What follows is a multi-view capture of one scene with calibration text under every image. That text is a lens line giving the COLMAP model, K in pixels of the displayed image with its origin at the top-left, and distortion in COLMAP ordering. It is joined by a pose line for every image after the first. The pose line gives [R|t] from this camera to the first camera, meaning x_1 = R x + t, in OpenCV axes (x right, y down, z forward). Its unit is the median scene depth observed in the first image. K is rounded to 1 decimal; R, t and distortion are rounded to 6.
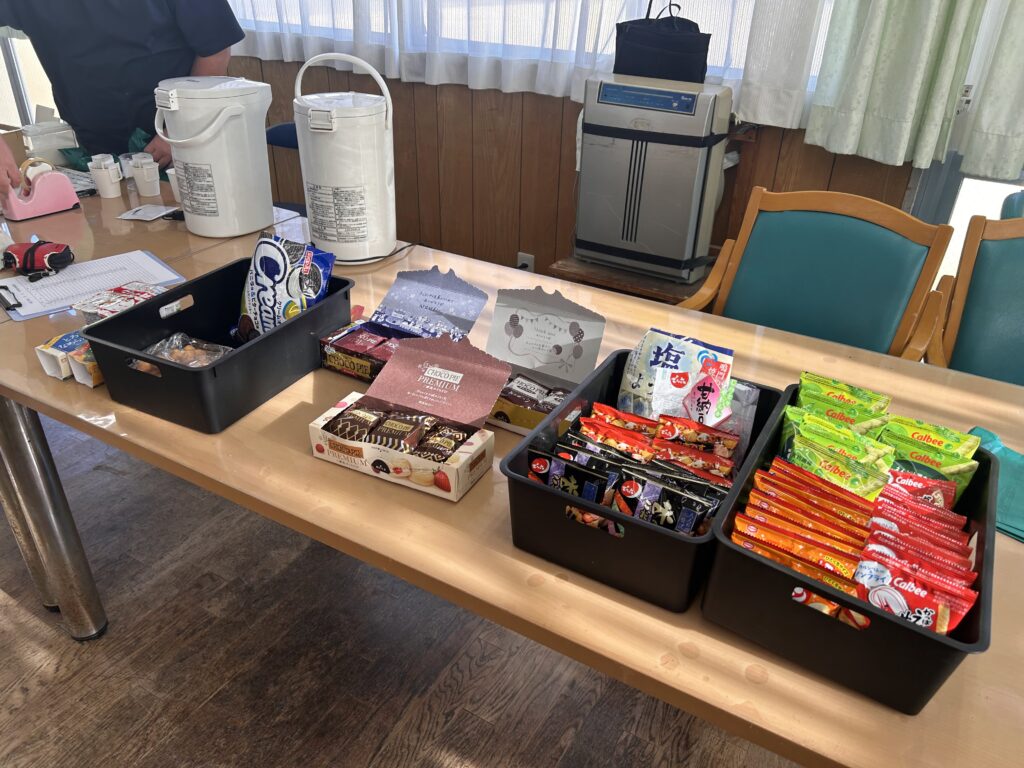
lens RADIAL K [[800.1, 0, 512.0], [0, 800.1, 384.0], [0, 0, 1]] dist [0.039103, -0.042219]
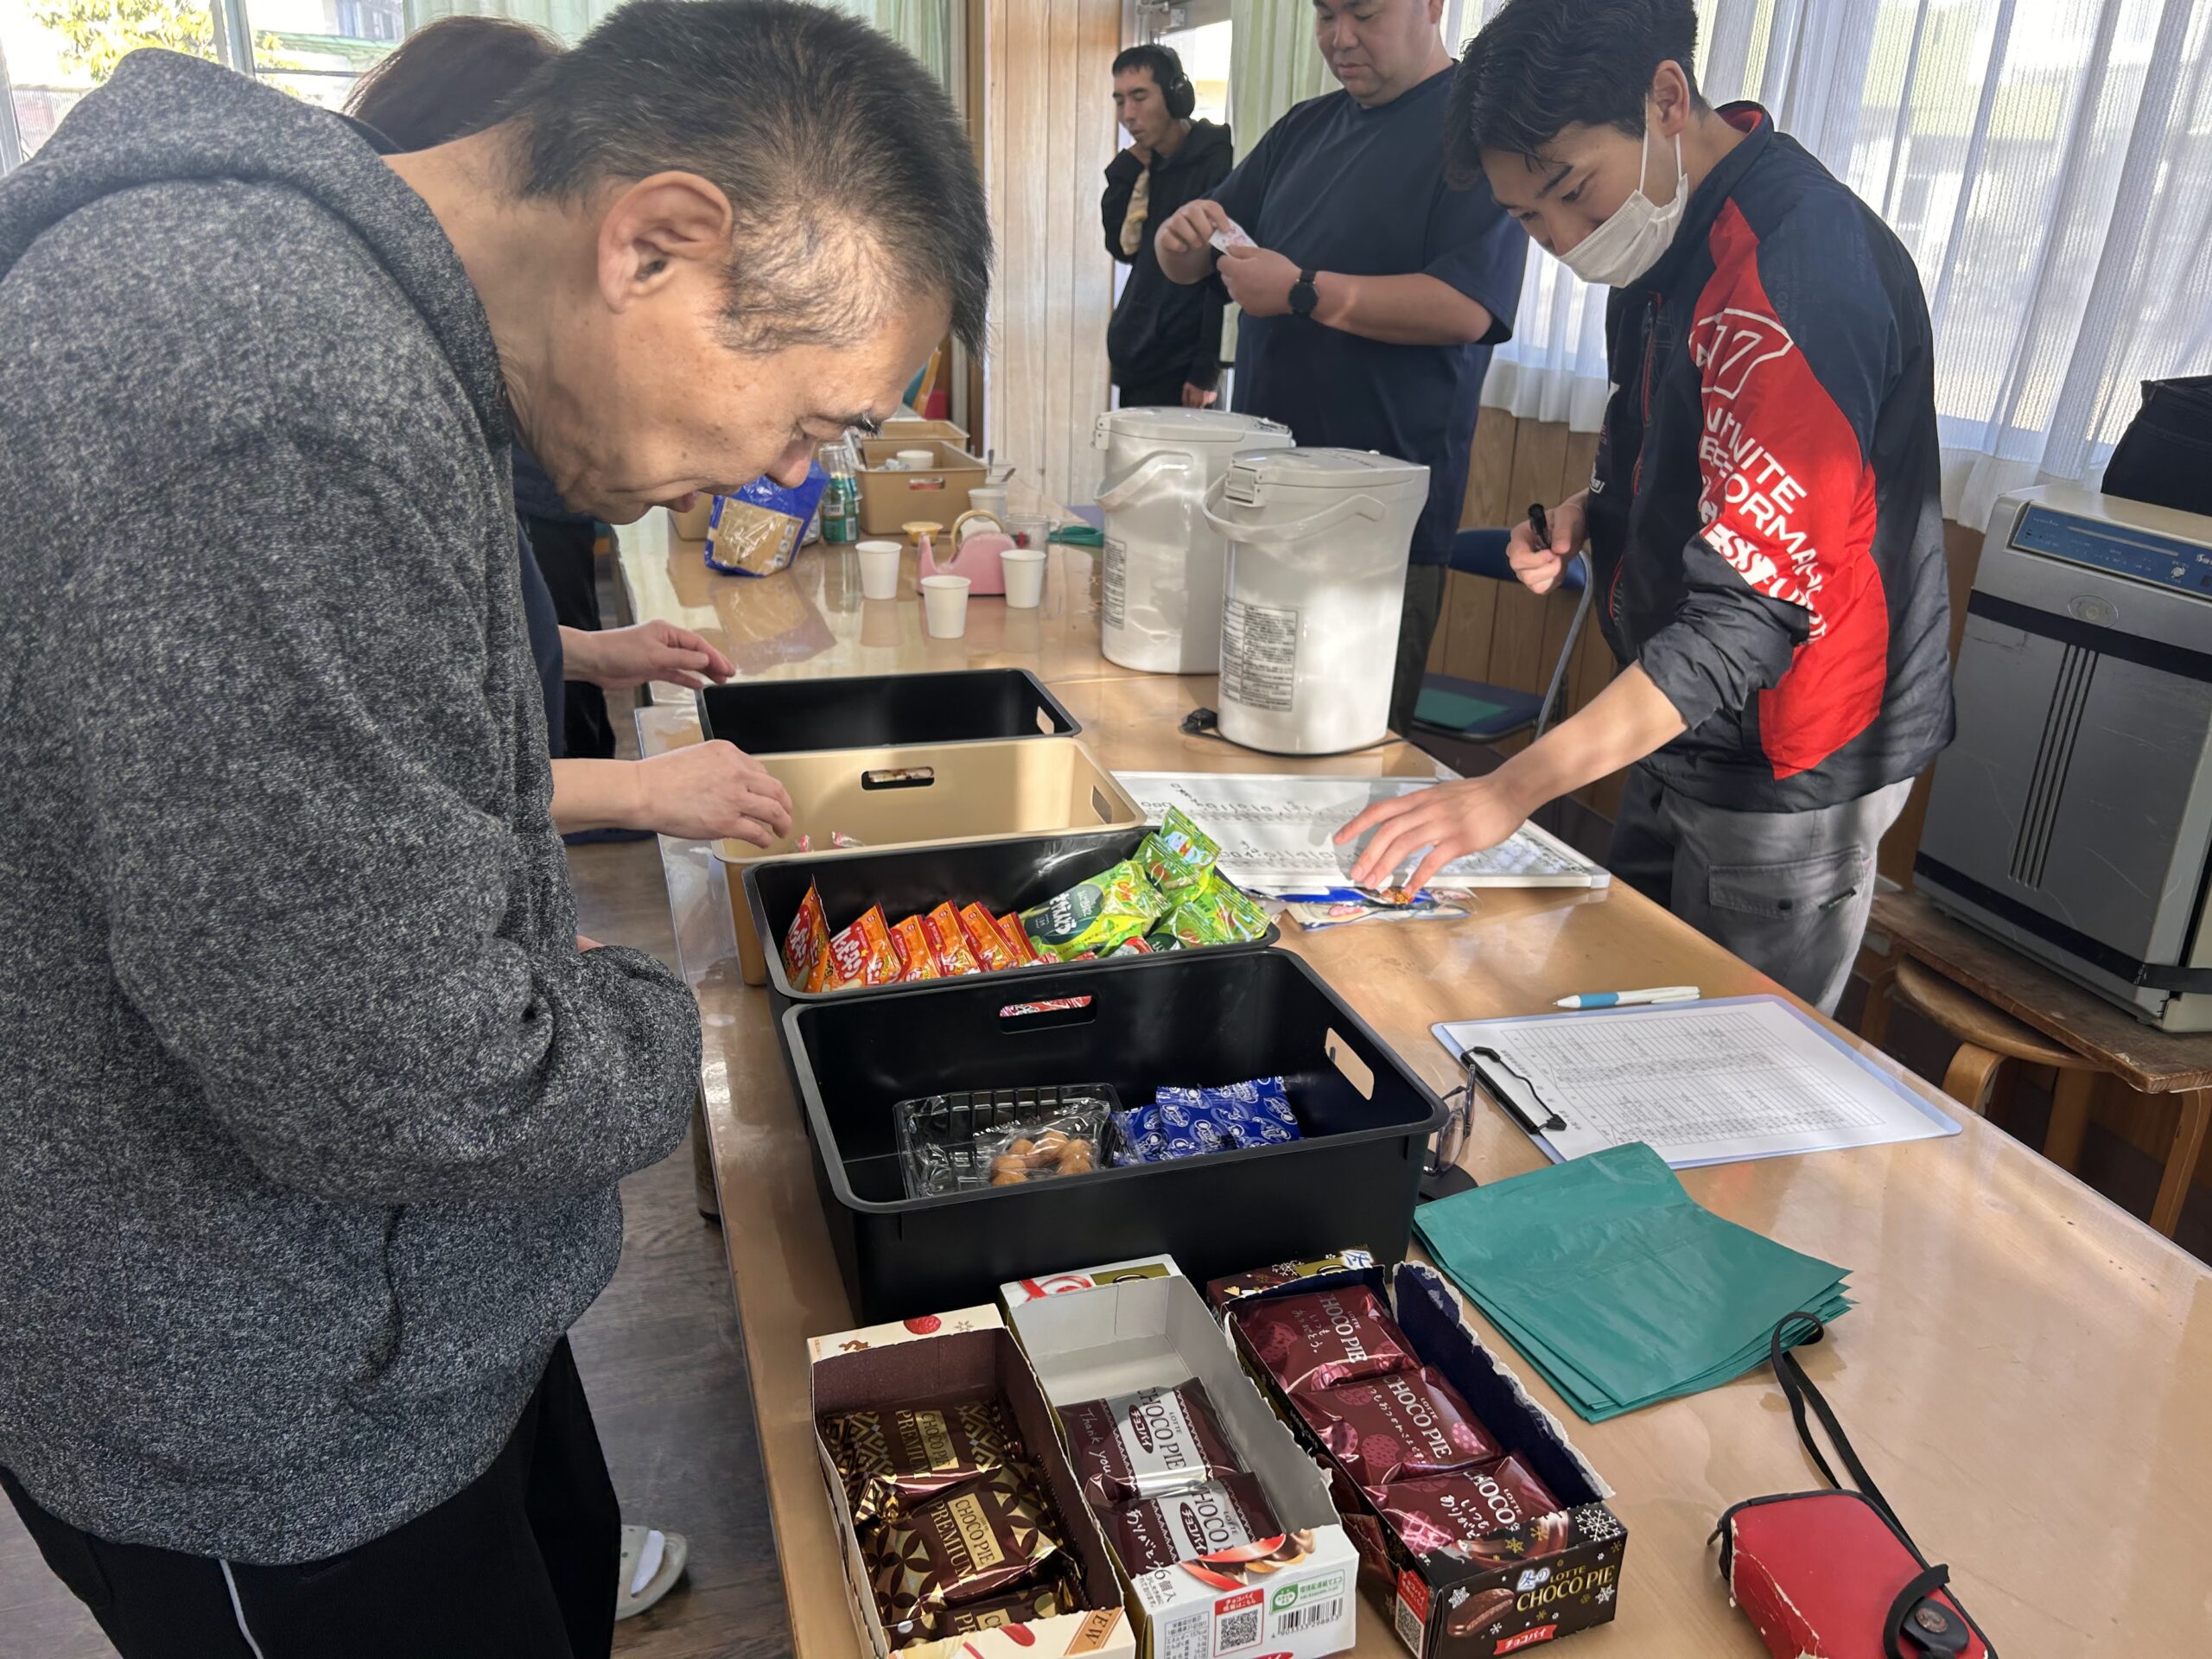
lens RADIAL K [[1728.4, 0, 1106.0], [0, 1728.4, 829.5], [0, 0, 1]] dist [0.039103, -0.042219]
pose [[0.749777, 0.233695, -0.619048, 0.493138], [-0.331886, 0.942183, -0.046291, -0.015219], [0.572439, 0.240161, 0.783988, 0.067597]]
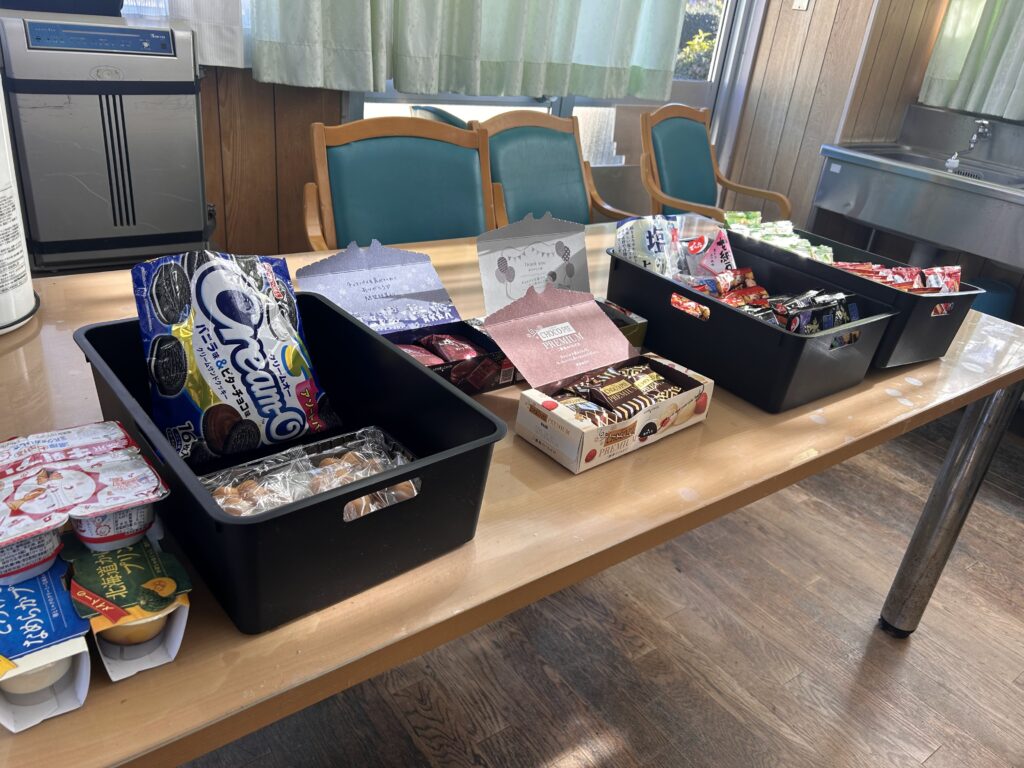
lens RADIAL K [[800.1, 0, 512.0], [0, 800.1, 384.0], [0, 0, 1]] dist [0.039103, -0.042219]
pose [[0.367356, -0.387980, 0.845293, -0.646283], [0.365960, 0.895825, 0.252131, -0.147669], [-0.855057, 0.216722, 0.471072, 0.499867]]
